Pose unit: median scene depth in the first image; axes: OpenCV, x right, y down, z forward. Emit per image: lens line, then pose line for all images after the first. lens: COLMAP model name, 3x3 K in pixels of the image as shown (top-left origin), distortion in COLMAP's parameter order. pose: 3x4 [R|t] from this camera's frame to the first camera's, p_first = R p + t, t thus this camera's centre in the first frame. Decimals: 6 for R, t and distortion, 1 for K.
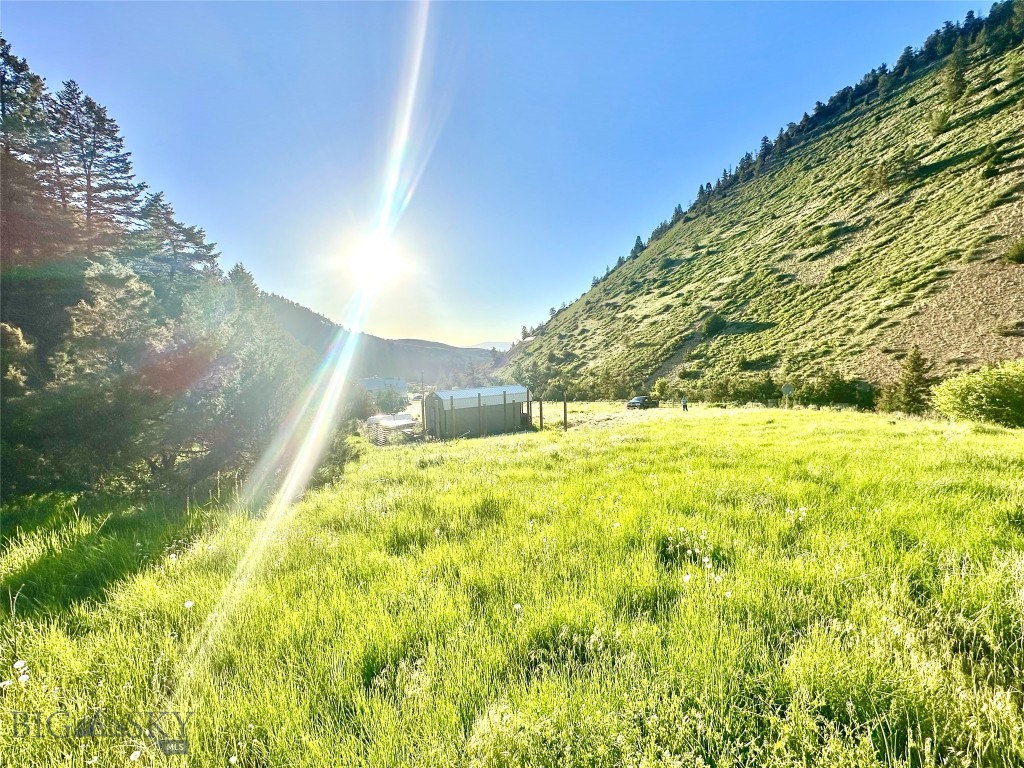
lens RADIAL K [[460.5, 0, 511.8], [0, 460.5, 382.3], [0, 0, 1]] dist [0.003668, -0.001040]
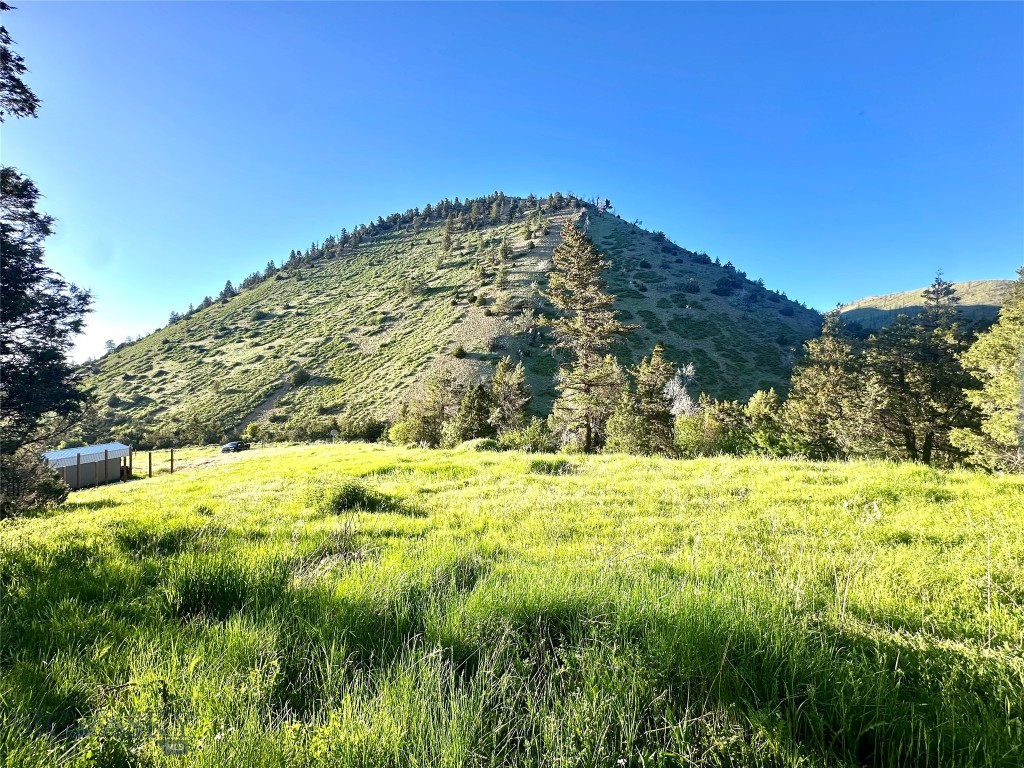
lens RADIAL K [[410.1, 0, 513.6], [0, 410.1, 384.8], [0, 0, 1]] dist [-0.001764, 0.000590]
pose [[0.638397, 0.024459, 0.769318, -0.038045], [0.037016, 0.997363, -0.062426, -0.010077], [-0.768817, 0.068330, 0.635808, -0.121281]]
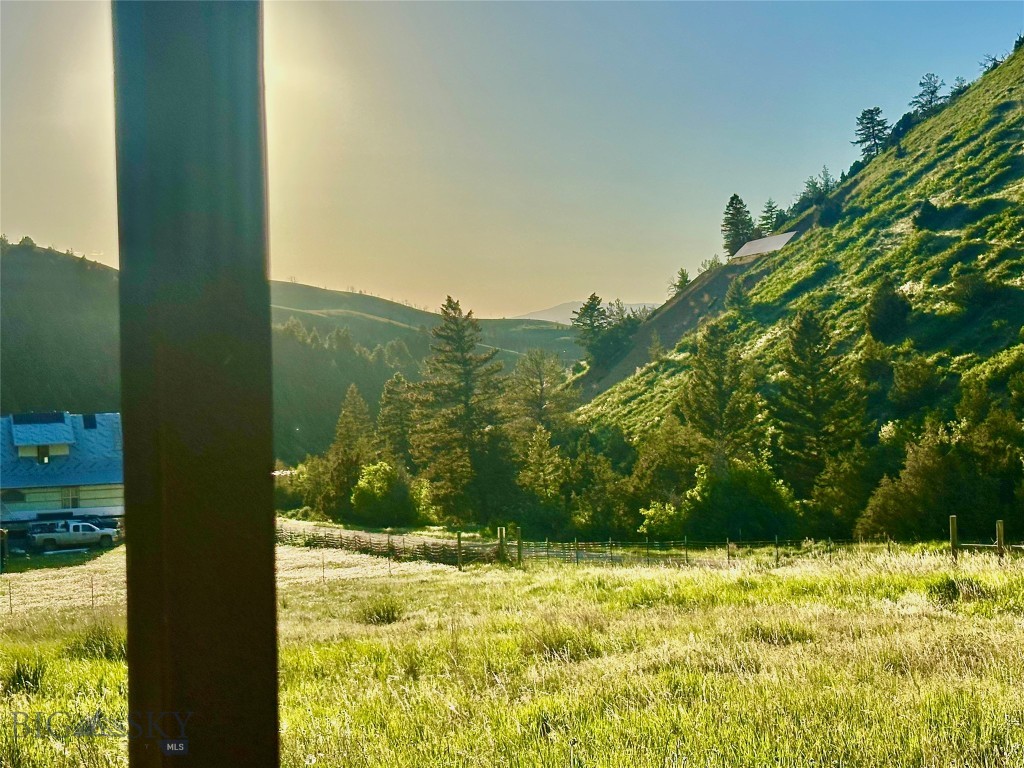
lens RADIAL K [[1895.5, 0, 511.5], [0, 1895.5, 384.7], [0, 0, 1]] dist [0.146923, 0.000000]
pose [[0.996311, 0.007898, -0.085457, -0.001533], [-0.011676, 0.998972, -0.043795, 0.013276], [0.085023, 0.044631, 0.995379, 0.260584]]
